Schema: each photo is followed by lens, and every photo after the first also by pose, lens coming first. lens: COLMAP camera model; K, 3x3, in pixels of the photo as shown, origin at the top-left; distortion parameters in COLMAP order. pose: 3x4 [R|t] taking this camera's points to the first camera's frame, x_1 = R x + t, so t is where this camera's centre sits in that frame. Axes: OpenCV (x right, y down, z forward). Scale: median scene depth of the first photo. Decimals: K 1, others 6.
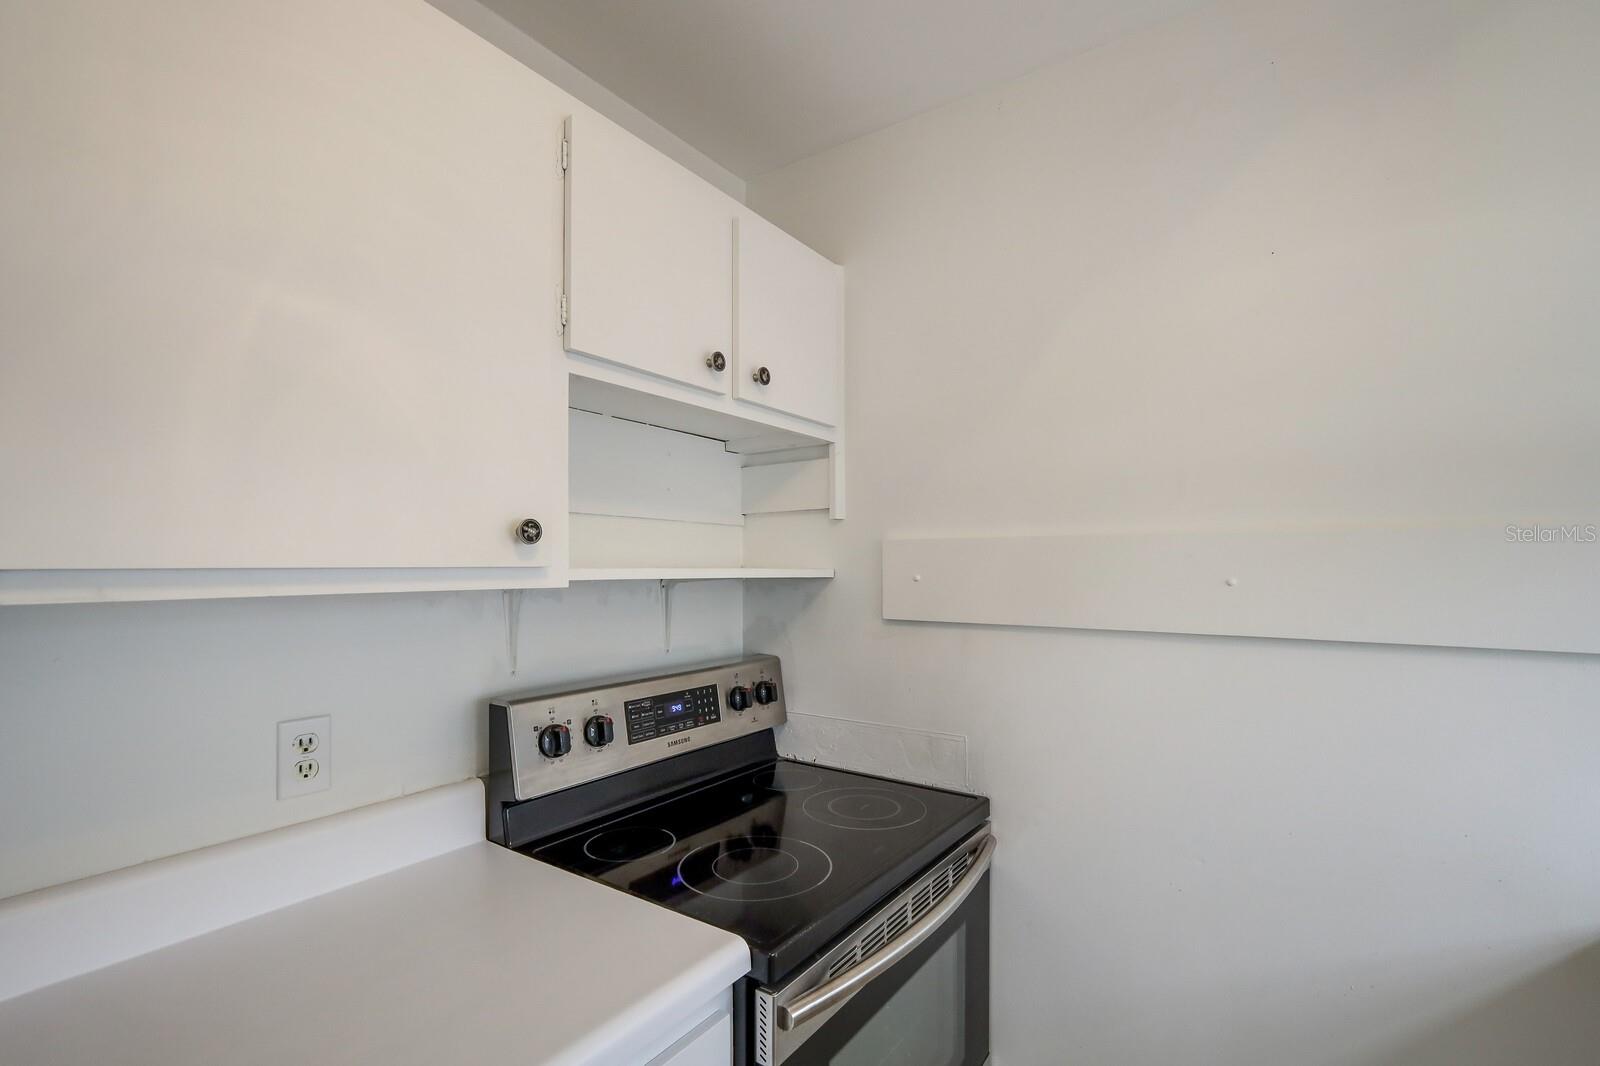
lens RADIAL K [[738.3, 0, 805.2], [0, 738.3, 557.3], [0, 0, 1]] dist [0.000577, -0.000015]
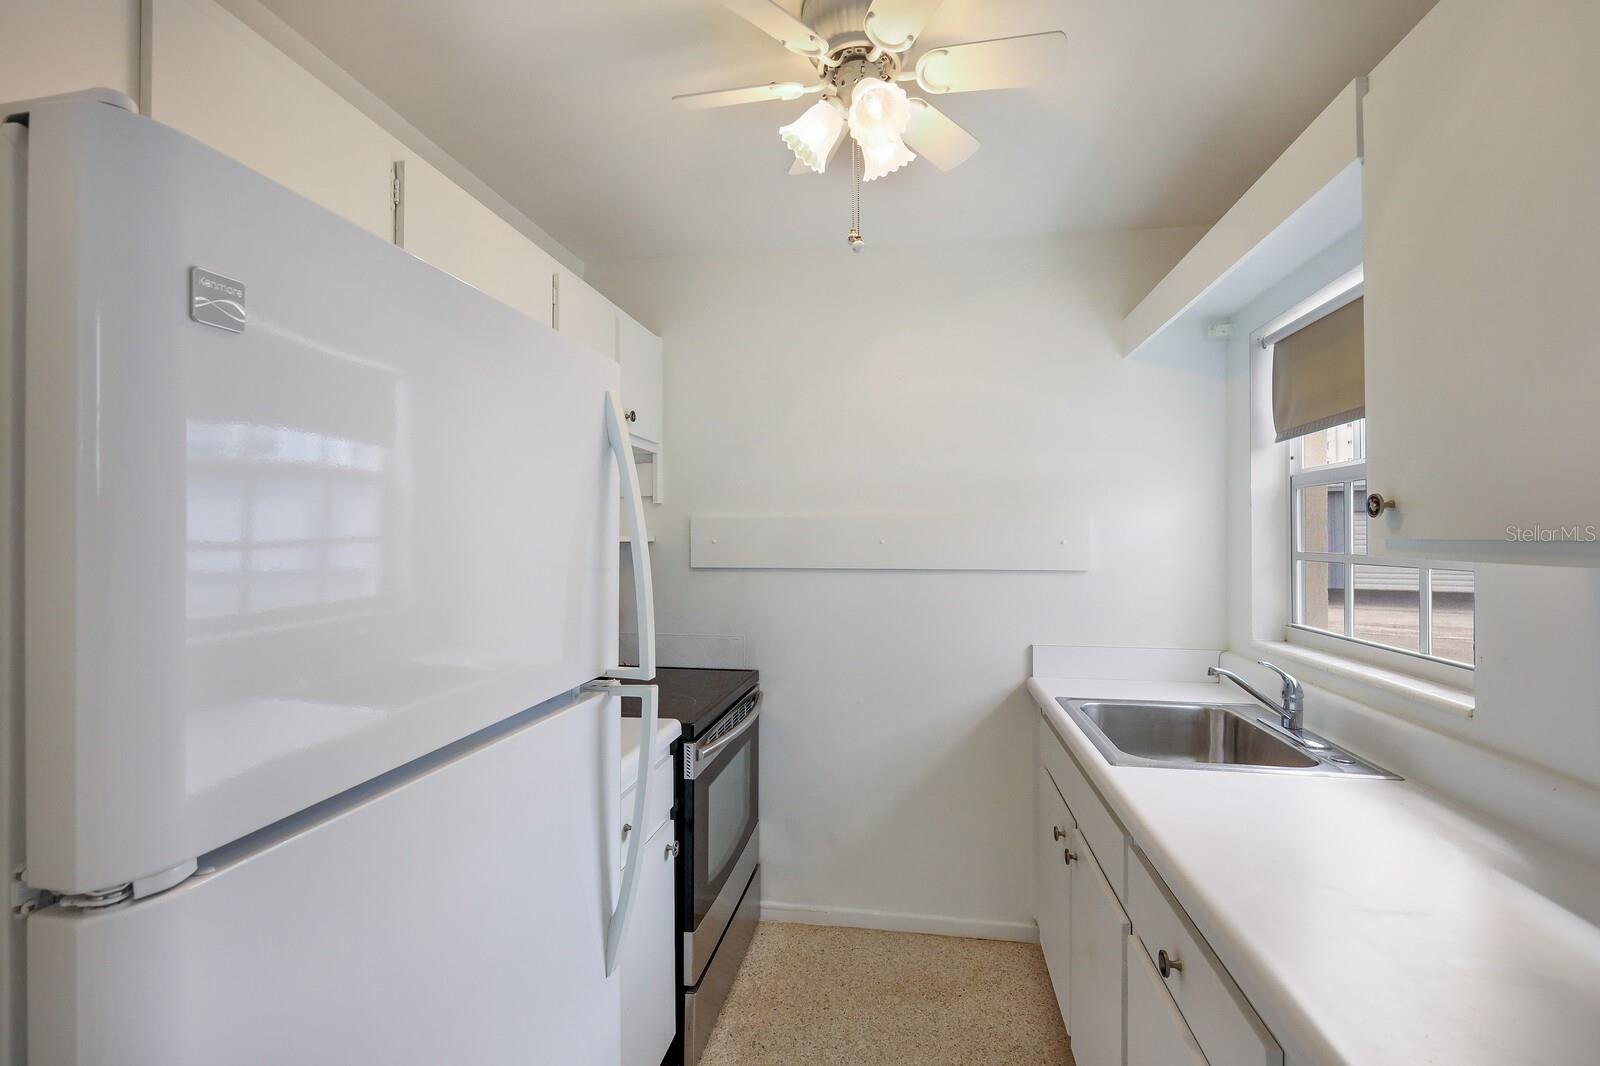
lens RADIAL K [[682.3, 0, 800.0], [0, 682.3, 533.0], [0, 0, 1]] dist [0.001513, 0.000229]
pose [[0.911421, -0.002400, 0.411469, -0.311865], [-0.000333, 0.999978, 0.006571, 0.000003], [-0.411475, -0.006126, 0.911400, -0.472284]]
